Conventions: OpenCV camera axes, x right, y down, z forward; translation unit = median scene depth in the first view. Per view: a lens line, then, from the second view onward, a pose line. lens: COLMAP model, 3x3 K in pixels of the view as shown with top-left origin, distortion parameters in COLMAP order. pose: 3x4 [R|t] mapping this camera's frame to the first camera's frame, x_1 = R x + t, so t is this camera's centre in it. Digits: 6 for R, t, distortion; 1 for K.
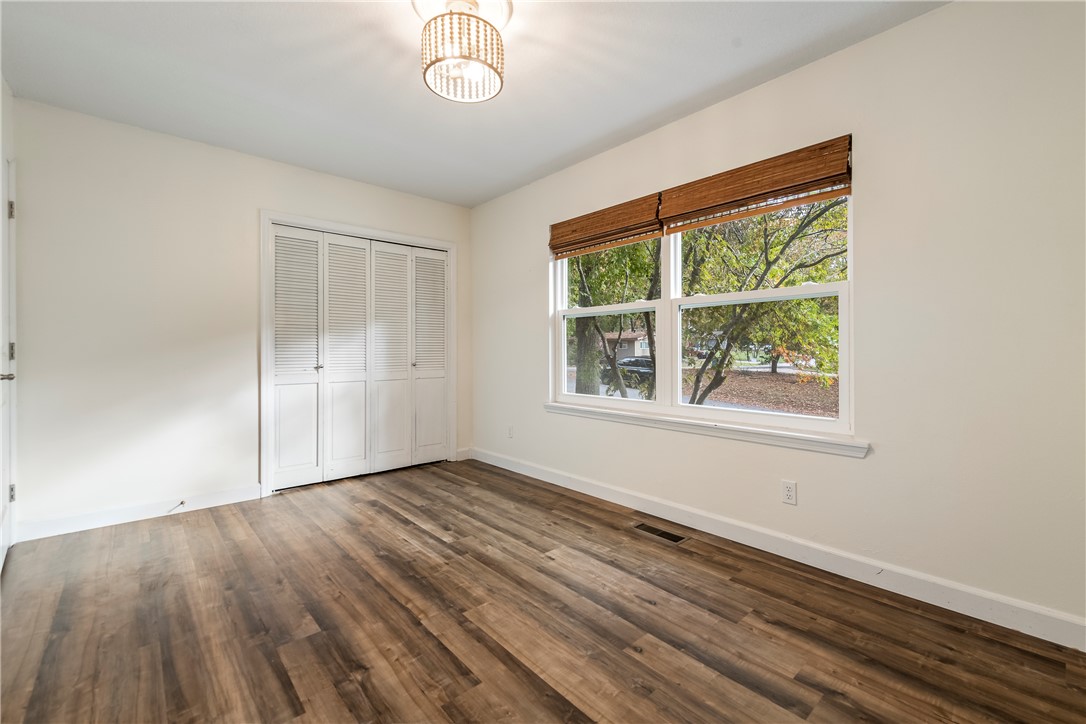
lens RADIAL K [[439.9, 0, 550.4], [0, 439.9, 358.9], [0, 0, 1]] dist [0.012393, -0.003249]
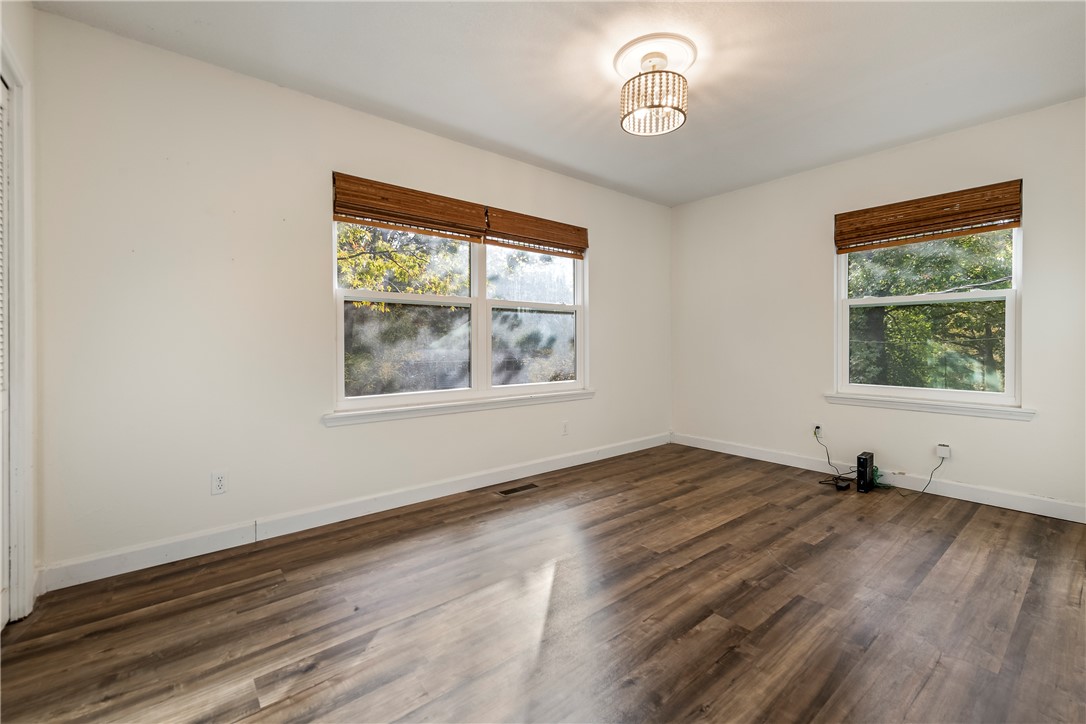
lens RADIAL K [[439.9, 0, 550.4], [0, 439.9, 358.9], [0, 0, 1]] dist [0.012393, -0.003249]
pose [[0.087396, -0.035815, 0.995530, -1.404536], [0.021703, 0.999185, 0.034041, -0.019488], [-0.995937, 0.018631, 0.088102, 1.154795]]
